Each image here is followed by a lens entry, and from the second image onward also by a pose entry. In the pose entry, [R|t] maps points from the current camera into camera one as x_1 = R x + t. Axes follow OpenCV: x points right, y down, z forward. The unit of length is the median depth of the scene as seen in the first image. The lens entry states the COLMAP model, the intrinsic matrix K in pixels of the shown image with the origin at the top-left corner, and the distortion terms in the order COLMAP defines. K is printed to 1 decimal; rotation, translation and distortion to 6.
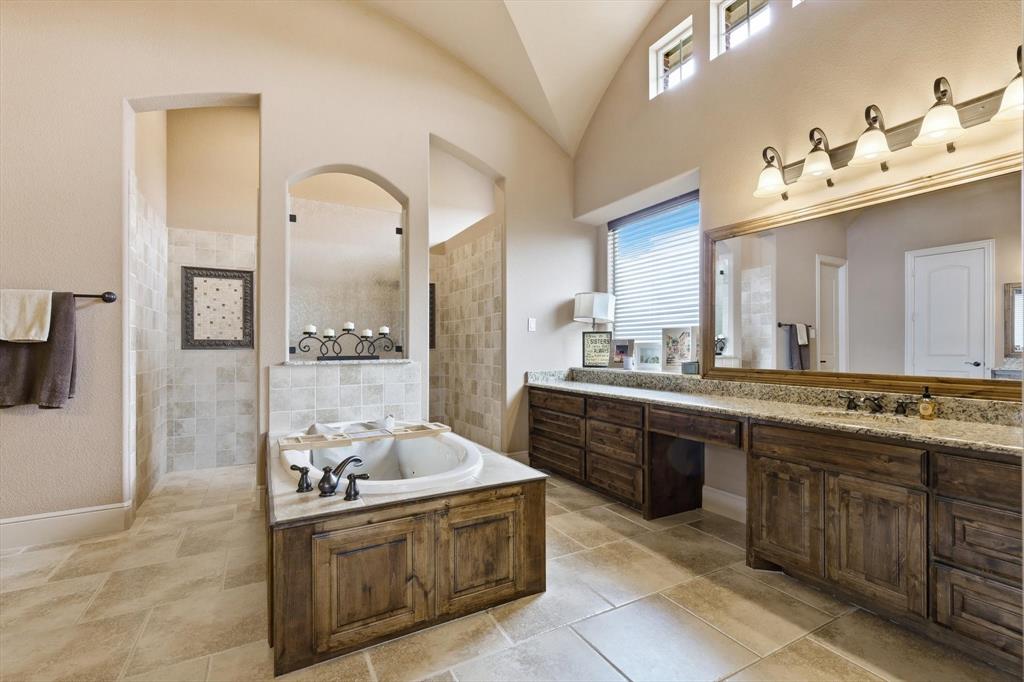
lens RADIAL K [[451.8, 0, 516.7], [0, 451.8, 342.8], [0, 0, 1]] dist [0.001041, 0.000150]
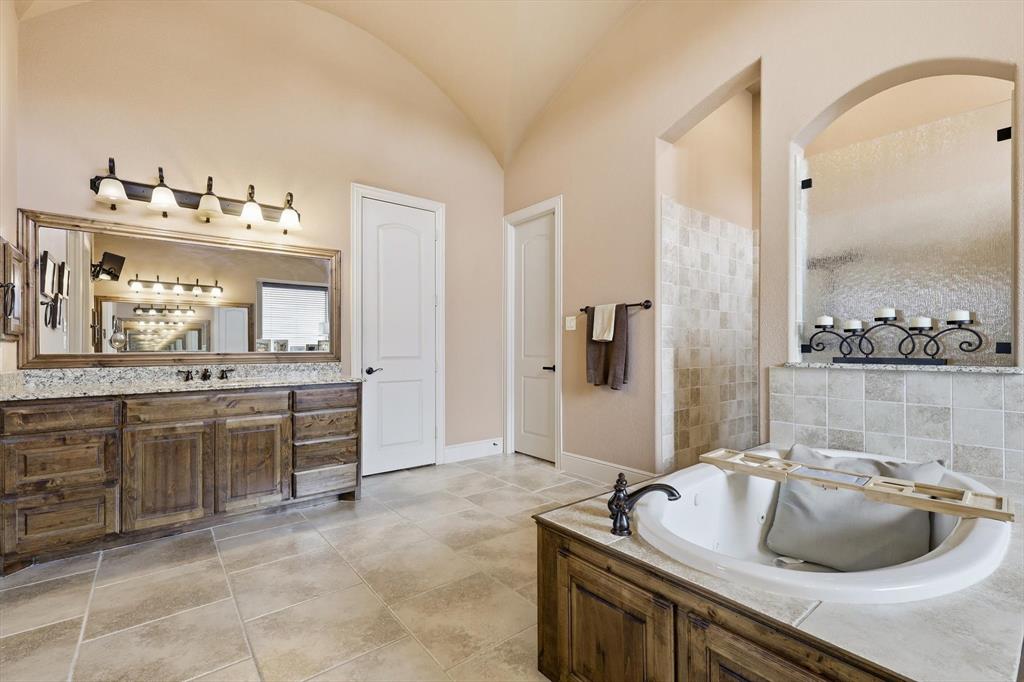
lens RADIAL K [[451.8, 0, 516.7], [0, 451.8, 342.8], [0, 0, 1]] dist [0.001041, 0.000150]
pose [[0.168704, -0.006847, -0.985643, 0.249966], [0.006155, 0.999964, -0.005893, 0.009090], [0.985648, -0.005073, 0.168740, 0.437942]]
